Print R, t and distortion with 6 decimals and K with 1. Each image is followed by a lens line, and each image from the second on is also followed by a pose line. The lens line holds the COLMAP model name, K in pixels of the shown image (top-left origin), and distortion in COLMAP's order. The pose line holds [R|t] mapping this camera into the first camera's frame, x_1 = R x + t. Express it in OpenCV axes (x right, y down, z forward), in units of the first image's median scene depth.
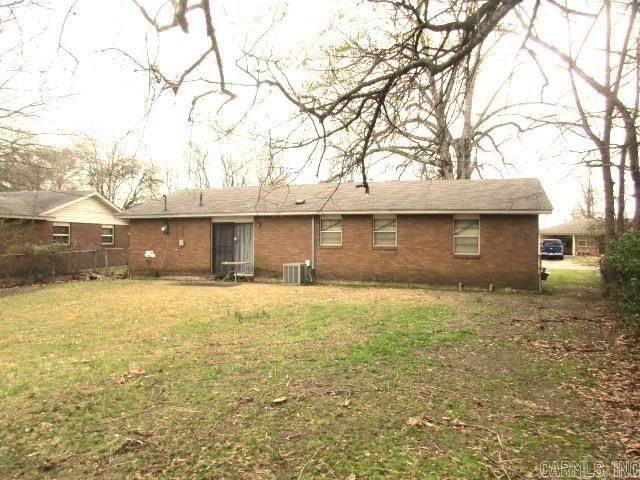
lens RADIAL K [[473.6, 0, 334.2], [0, 473.6, 231.0], [0, 0, 1]] dist [0.007760, -0.039499]
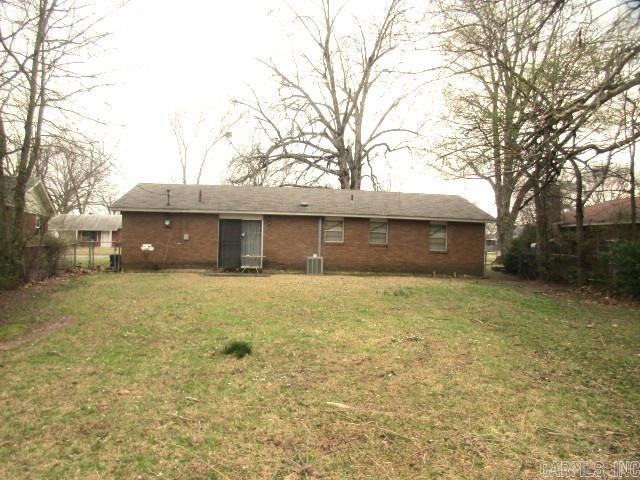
lens RADIAL K [[473.6, 0, 334.2], [0, 473.6, 231.0], [0, 0, 1]] dist [0.007760, -0.039499]
pose [[0.901574, 0.028909, 0.431659, -0.505599], [-0.030225, 0.999536, -0.003813, 0.006191], [-0.431569, -0.009609, 0.902029, -0.087314]]
